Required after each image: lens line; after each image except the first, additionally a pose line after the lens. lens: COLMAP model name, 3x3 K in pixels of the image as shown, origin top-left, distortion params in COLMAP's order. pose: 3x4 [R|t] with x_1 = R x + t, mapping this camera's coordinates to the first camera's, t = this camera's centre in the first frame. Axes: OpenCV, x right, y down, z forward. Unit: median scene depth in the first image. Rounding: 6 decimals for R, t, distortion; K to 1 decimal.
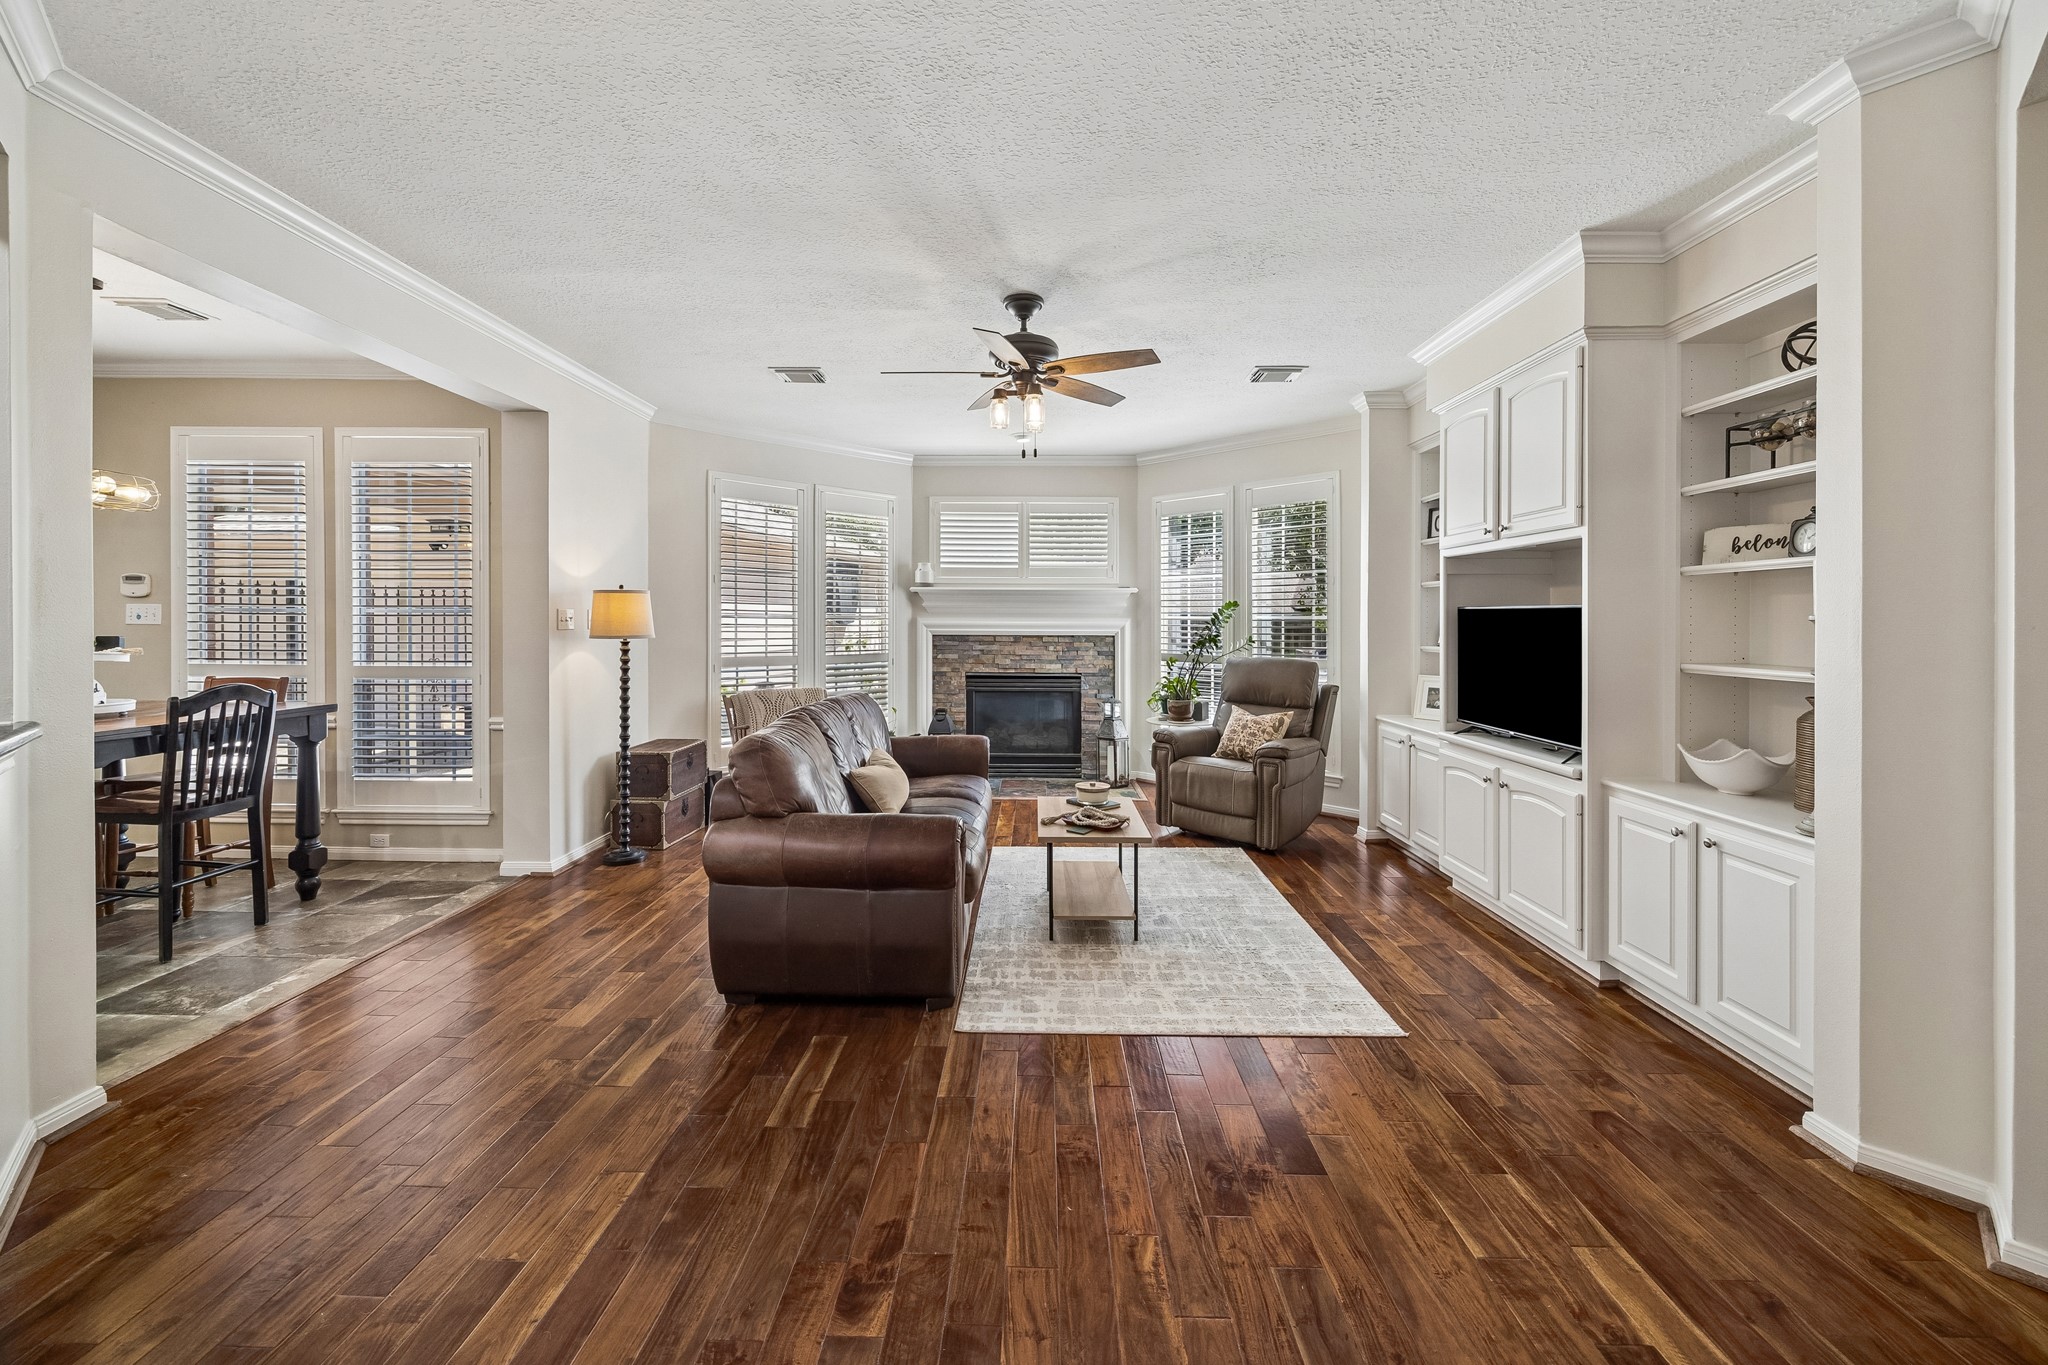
lens RADIAL K [[807.0, 0, 988.0], [0, 807.0, 622.7], [0, 0, 1]] dist [-0.008626, -0.000048]
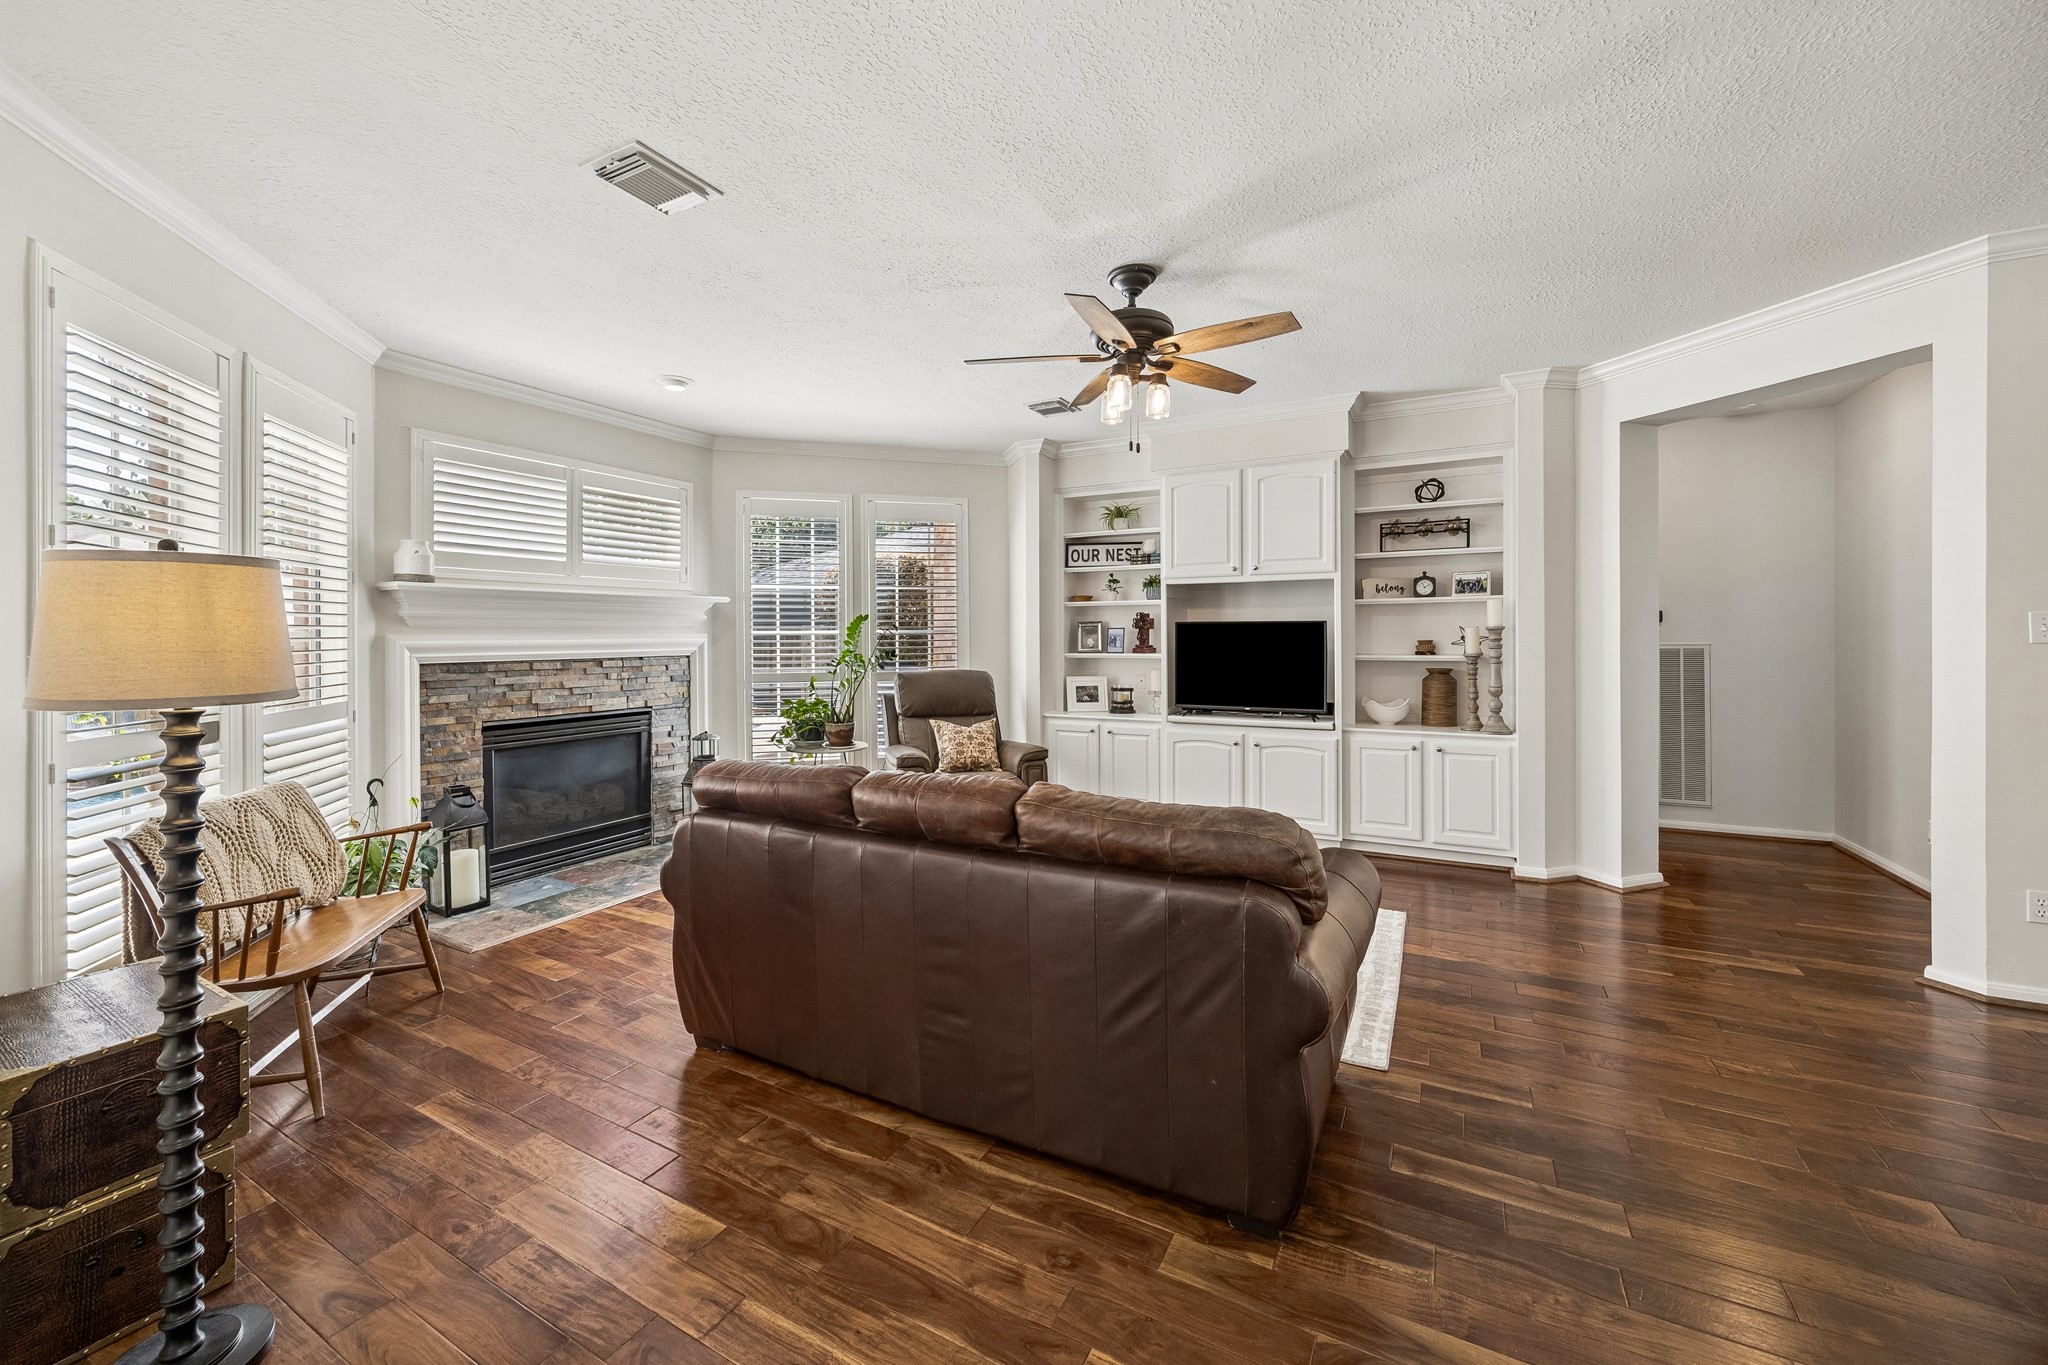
lens RADIAL K [[780.4, 0, 997.9], [0, 780.4, 637.1], [0, 0, 1]] dist [-0.000652, -0.000124]
pose [[0.441721, -0.010797, 0.897088, -0.402922], [0.011750, 0.999911, 0.006249, -0.003485], [-0.897076, 0.007781, 0.441809, 0.383966]]
